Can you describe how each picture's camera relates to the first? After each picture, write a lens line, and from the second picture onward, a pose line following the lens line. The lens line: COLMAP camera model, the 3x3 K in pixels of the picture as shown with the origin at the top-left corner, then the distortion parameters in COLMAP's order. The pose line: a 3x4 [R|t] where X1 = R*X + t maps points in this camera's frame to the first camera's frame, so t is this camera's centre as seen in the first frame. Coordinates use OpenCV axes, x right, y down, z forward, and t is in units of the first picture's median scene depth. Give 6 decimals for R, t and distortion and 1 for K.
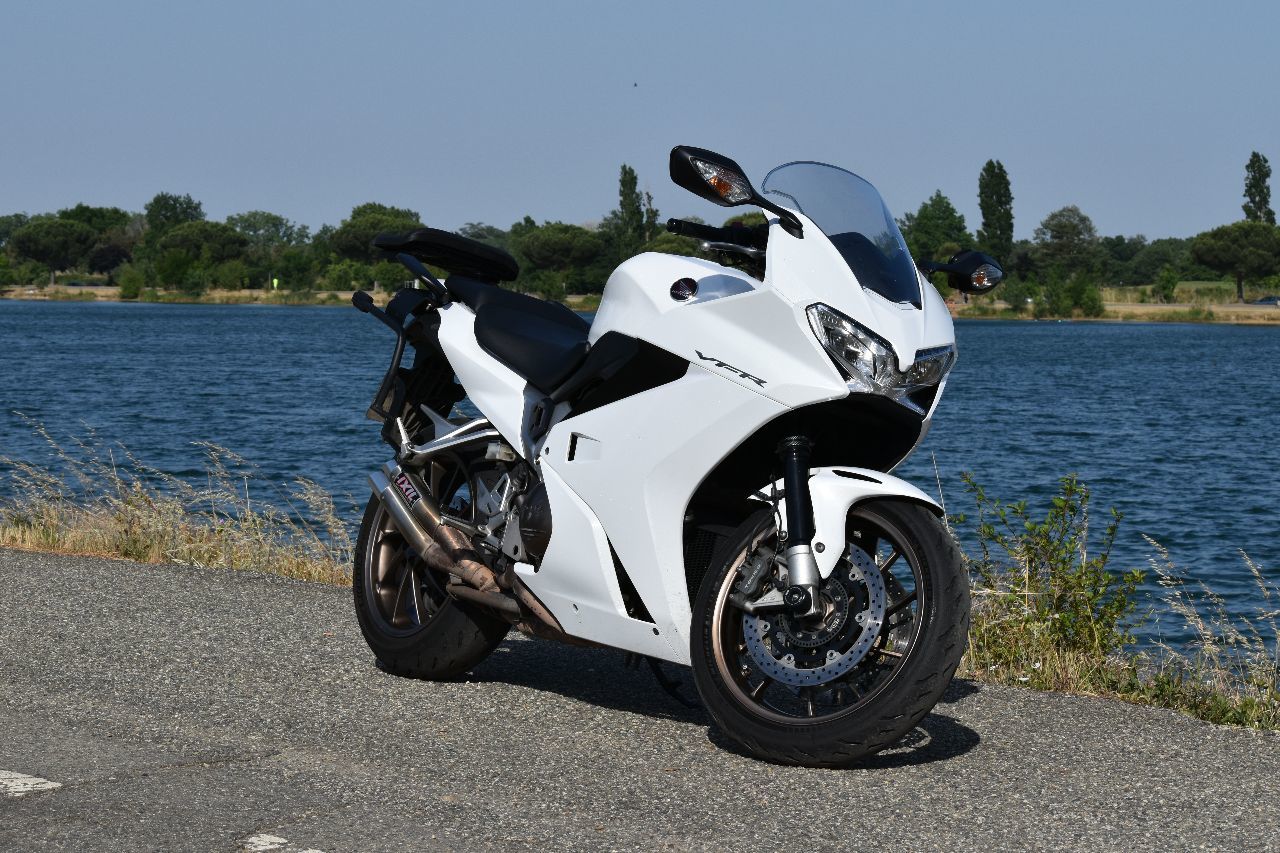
lens RADIAL K [[3223.1, 0, 640.0], [0, 3223.1, 426.5], [0, 0, 1]] dist [-0.079303, -0.176919]
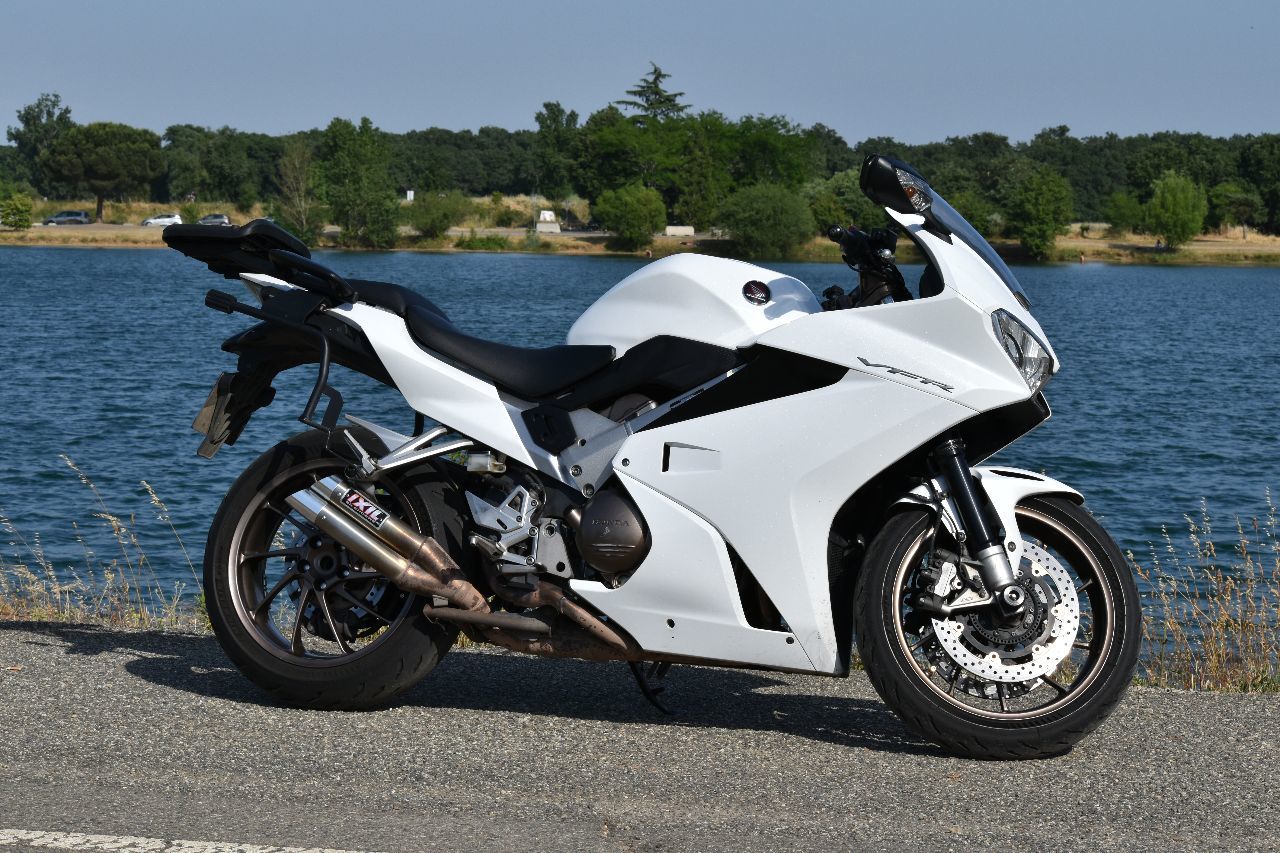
lens RADIAL K [[3223.1, 0, 640.0], [0, 3223.1, 426.5], [0, 0, 1]] dist [-0.079303, -0.176919]
pose [[0.800916, -0.043788, 0.597173, -0.605112], [0.025828, 0.998921, 0.038606, -0.040491], [-0.598219, -0.015497, 0.801183, 0.229072]]
